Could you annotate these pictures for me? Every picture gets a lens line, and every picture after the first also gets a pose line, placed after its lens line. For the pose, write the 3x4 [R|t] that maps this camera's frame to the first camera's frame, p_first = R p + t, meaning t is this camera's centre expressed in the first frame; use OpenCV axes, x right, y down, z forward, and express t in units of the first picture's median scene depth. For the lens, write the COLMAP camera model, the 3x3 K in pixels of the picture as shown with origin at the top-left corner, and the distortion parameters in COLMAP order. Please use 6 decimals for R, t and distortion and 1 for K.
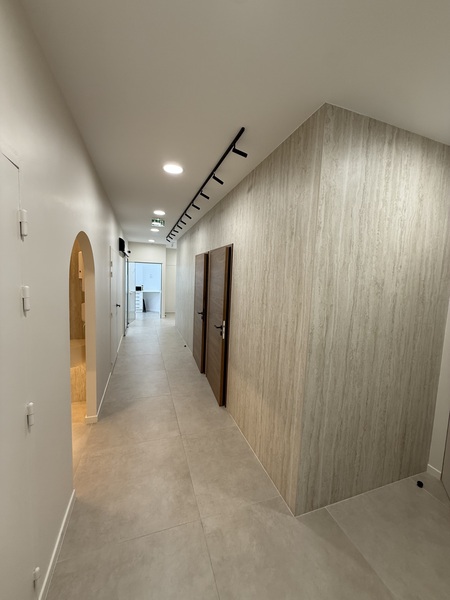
lens RADIAL K [[240.4, 0, 225.0], [0, 240.4, 300.0], [0, 0, 1]] dist [0.000385, 0.000052]
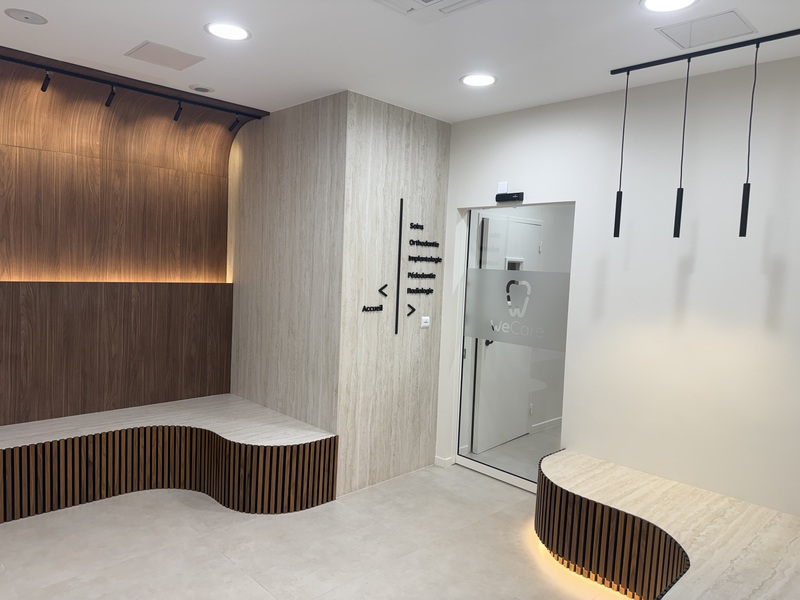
lens RADIAL K [[559.6, 0, 400.0], [0, 559.6, 300.0], [0, 0, 1]] dist [0.114391, 0.000086]
pose [[0.902661, -0.031028, 0.429233, -0.434891], [0.035166, 0.999380, -0.001709, 0.117339], [-0.428913, 0.016637, 0.903192, -1.212557]]
